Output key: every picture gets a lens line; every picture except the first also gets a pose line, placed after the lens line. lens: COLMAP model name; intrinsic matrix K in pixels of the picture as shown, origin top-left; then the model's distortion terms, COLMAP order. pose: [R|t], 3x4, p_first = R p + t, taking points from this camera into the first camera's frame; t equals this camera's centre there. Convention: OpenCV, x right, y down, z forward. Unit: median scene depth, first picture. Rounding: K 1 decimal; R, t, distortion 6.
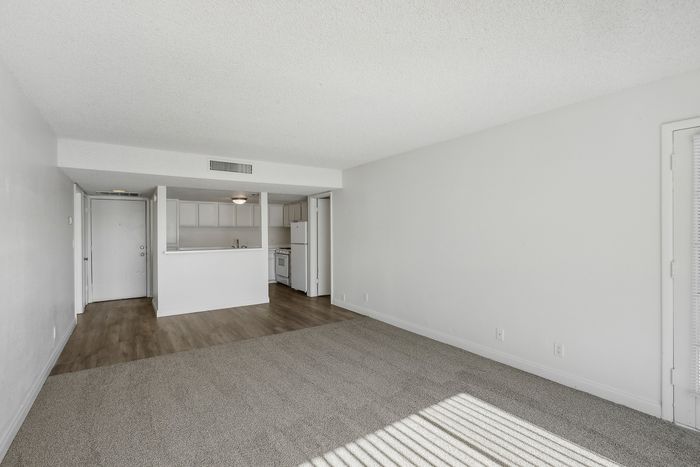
lens RADIAL K [[338.3, 0, 336.1], [0, 338.3, 227.3], [0, 0, 1]] dist [0.000572, 0.000116]
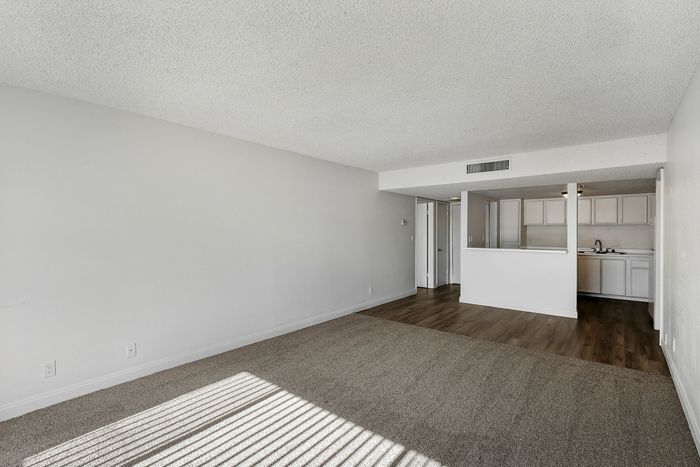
lens RADIAL K [[322.6, 0, 350.0], [0, 322.6, 233.5], [0, 0, 1]] dist [-0.003908, -0.000262]
pose [[0.293259, 0.013707, -0.955935, 0.562621], [0.008723, 0.999817, 0.017012, 0.000455], [0.955993, -0.013328, 0.293086, 0.376706]]
